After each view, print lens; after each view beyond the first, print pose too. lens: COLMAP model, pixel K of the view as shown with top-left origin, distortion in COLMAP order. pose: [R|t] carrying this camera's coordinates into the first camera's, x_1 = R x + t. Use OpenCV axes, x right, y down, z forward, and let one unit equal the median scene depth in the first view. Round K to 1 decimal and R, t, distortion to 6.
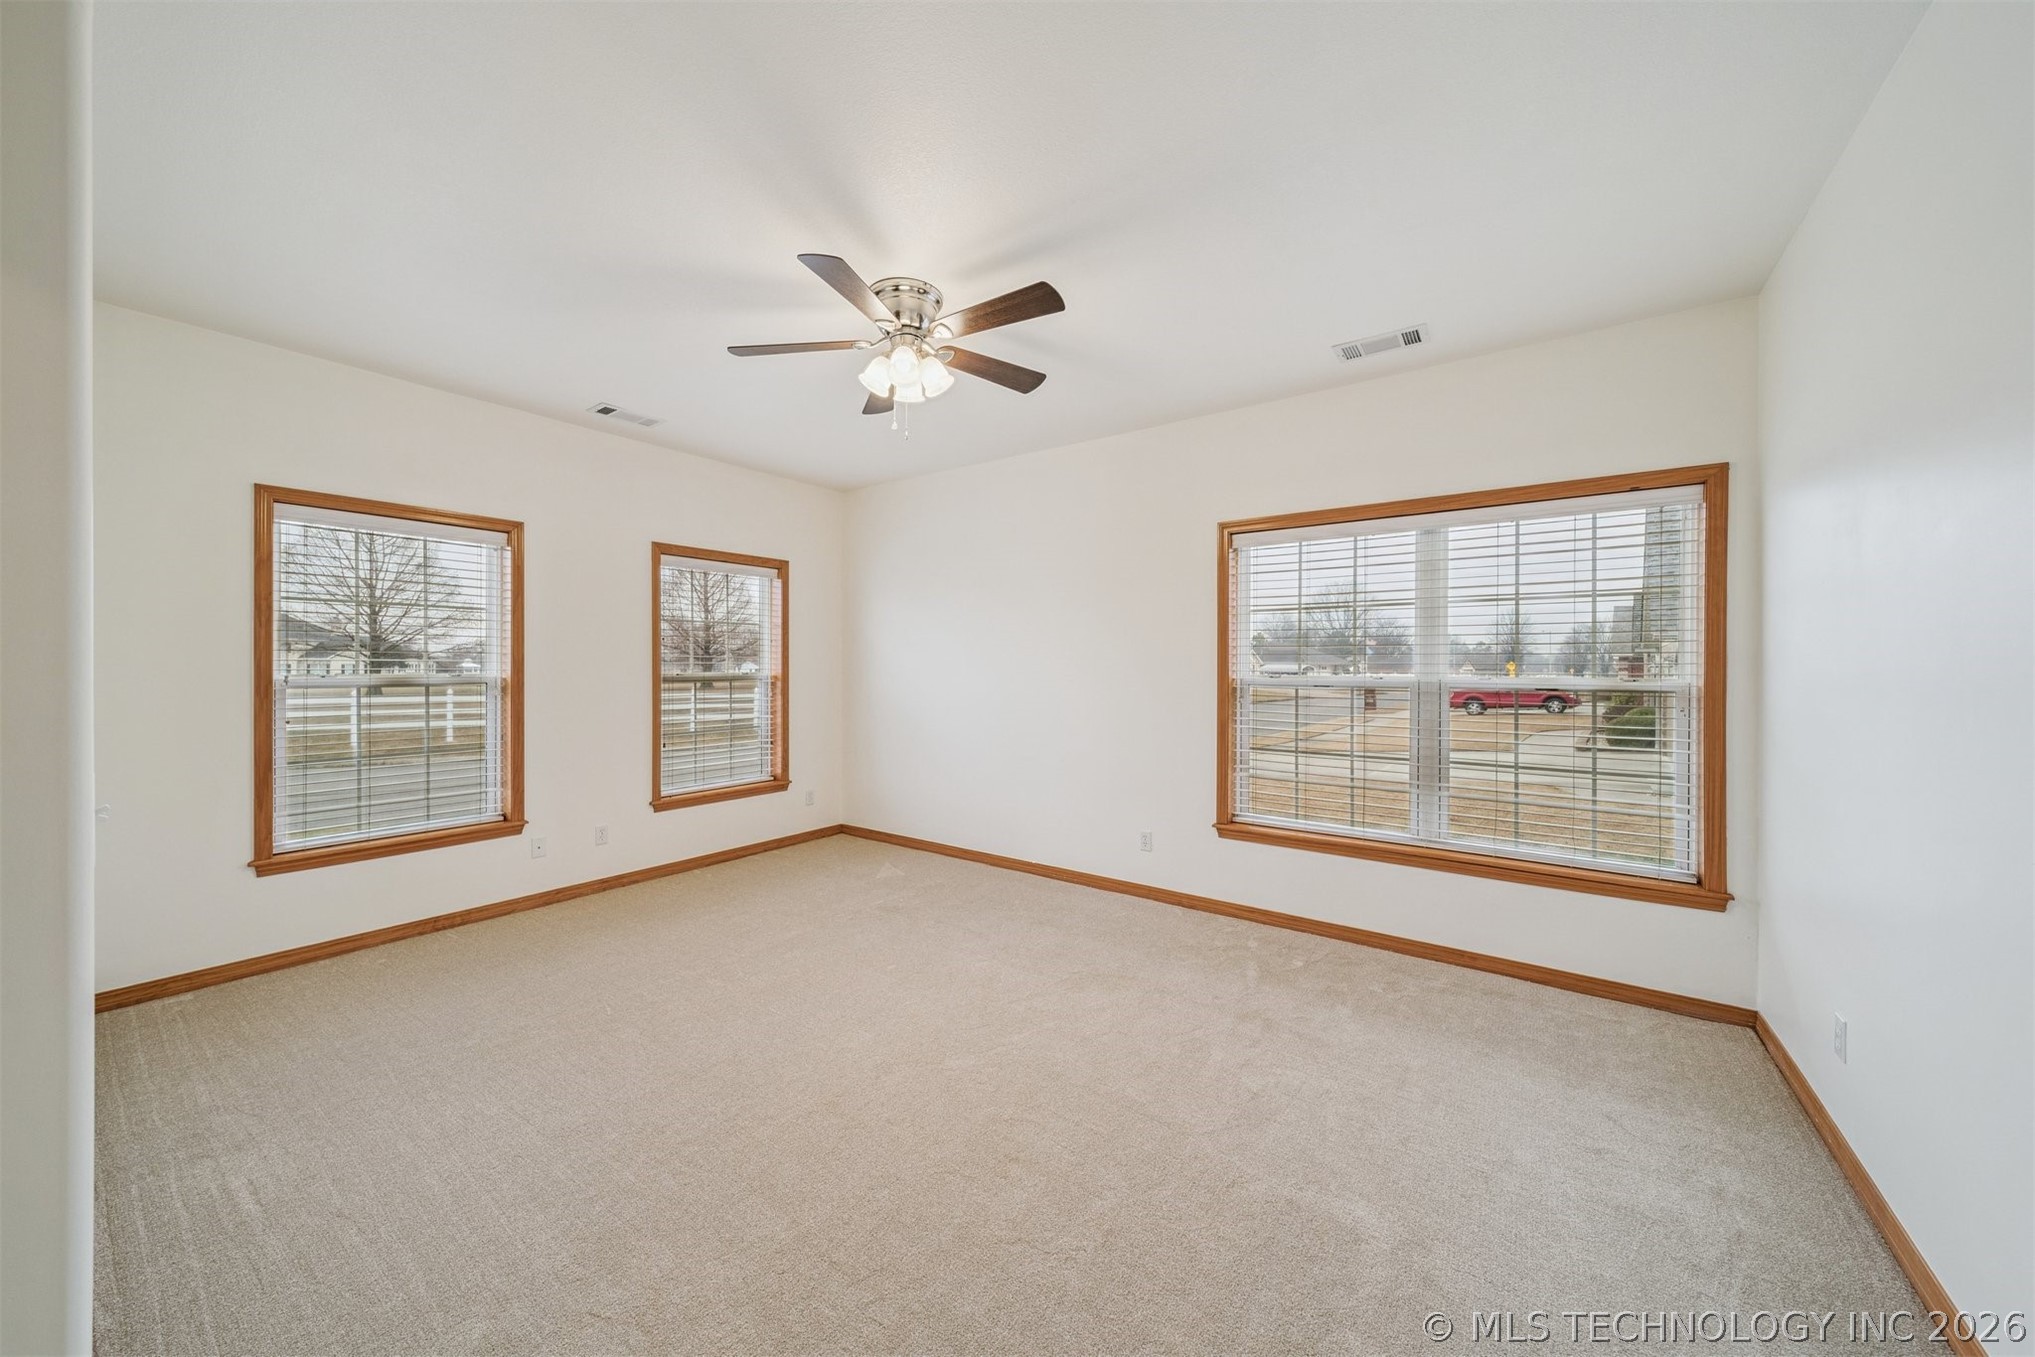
lens RADIAL K [[710.4, 0, 1015.6], [0, 710.4, 661.7], [0, 0, 1]] dist [0.008879, -0.001603]
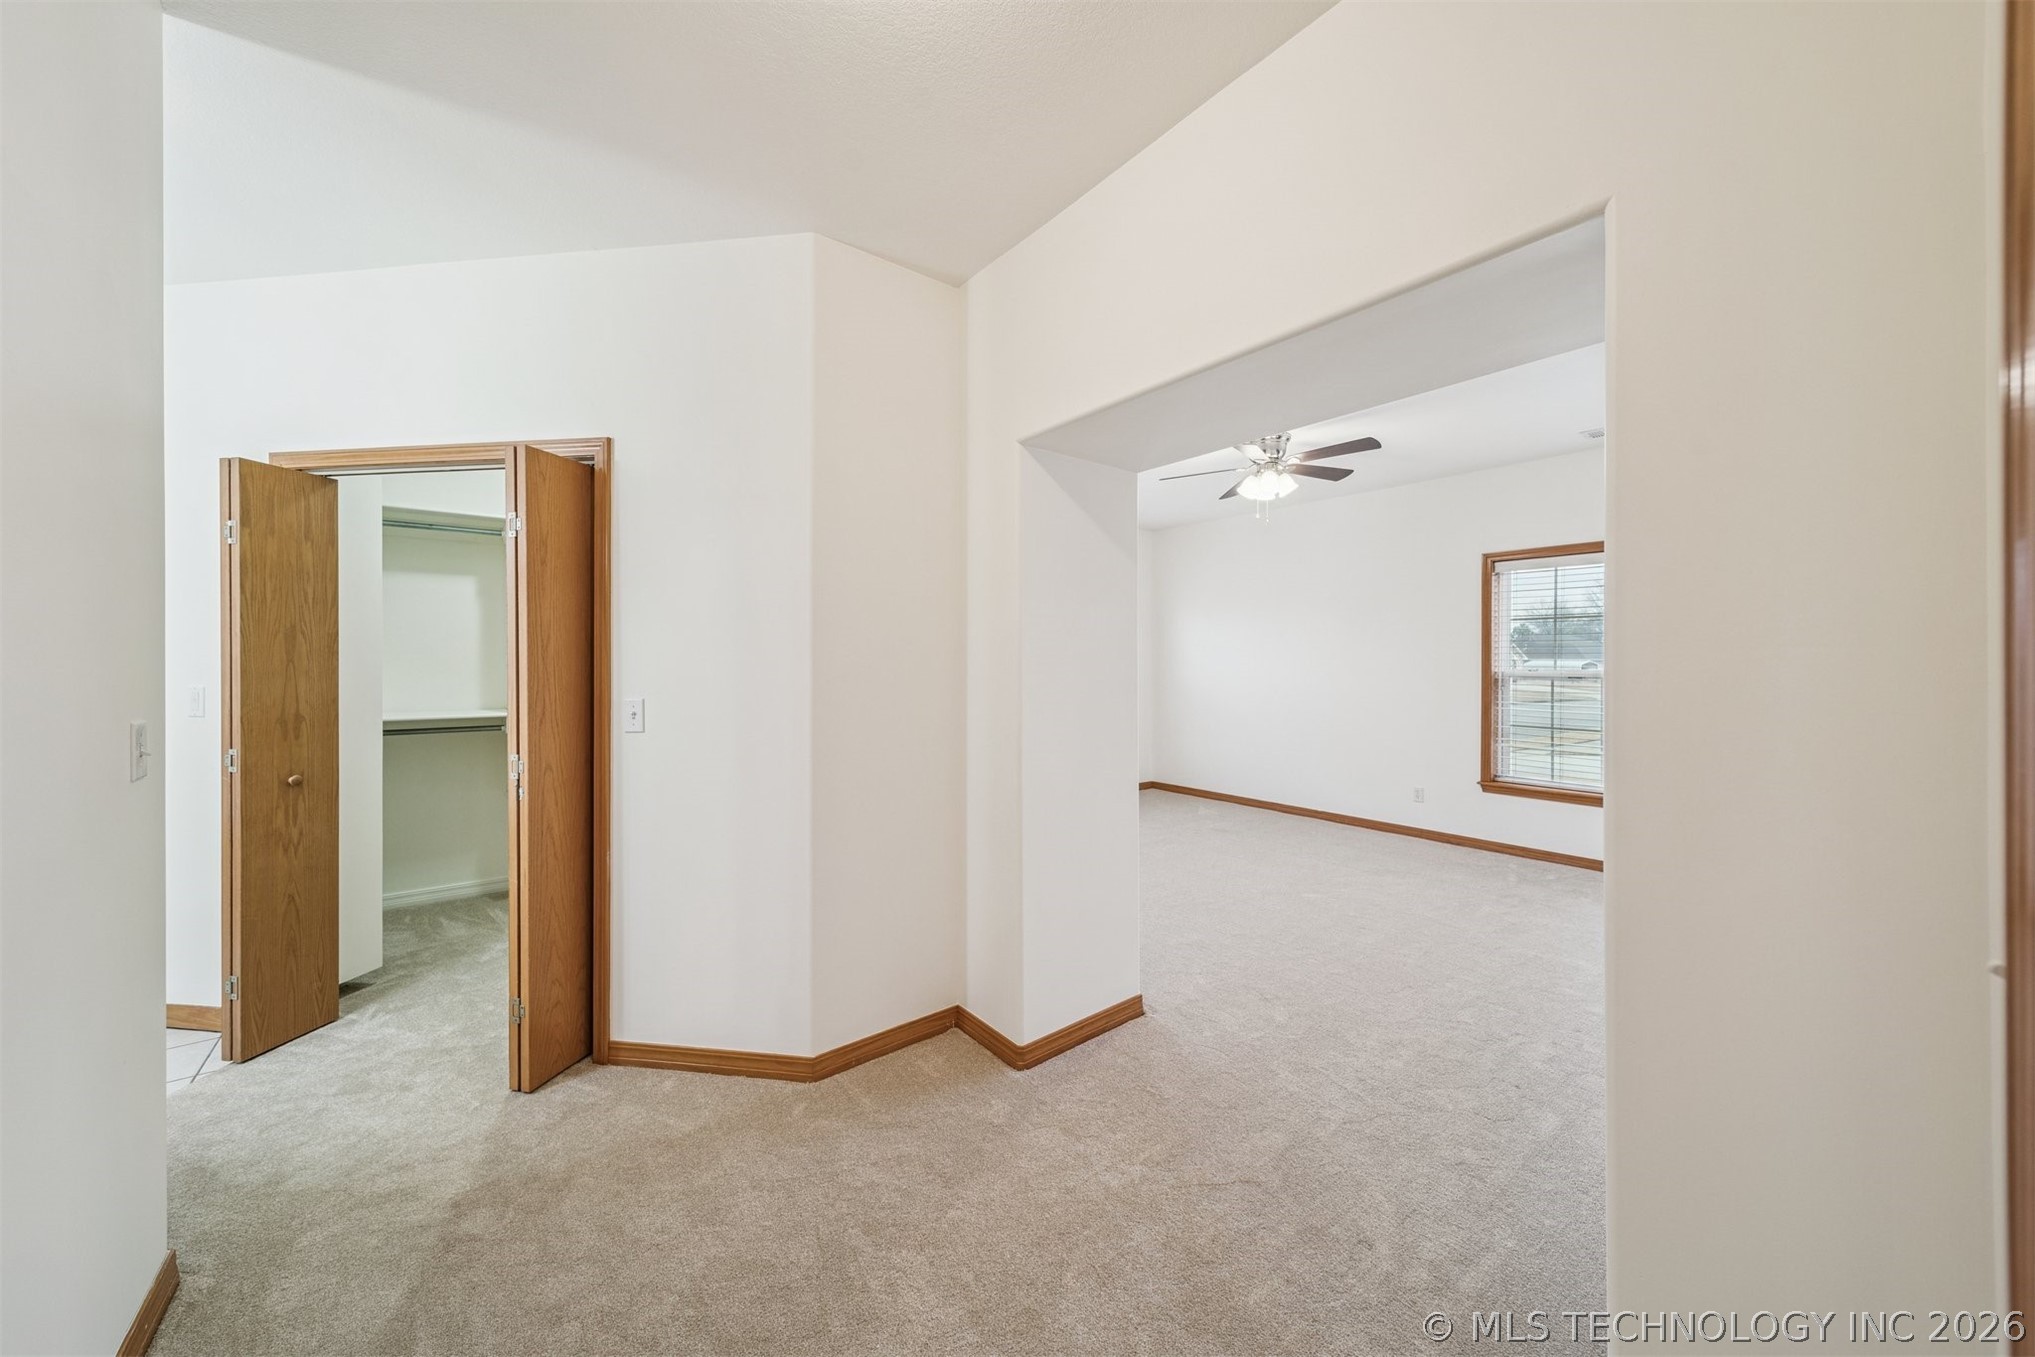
lens RADIAL K [[710.4, 0, 1017.7], [0, 710.4, 662.9], [0, 0, 1]] dist [0.008879, -0.001603]
pose [[0.959671, -0.001728, -0.281120, -0.171988], [0.004400, 0.999951, 0.008874, -0.008420], [0.281091, -0.009753, 0.959632, -0.516661]]
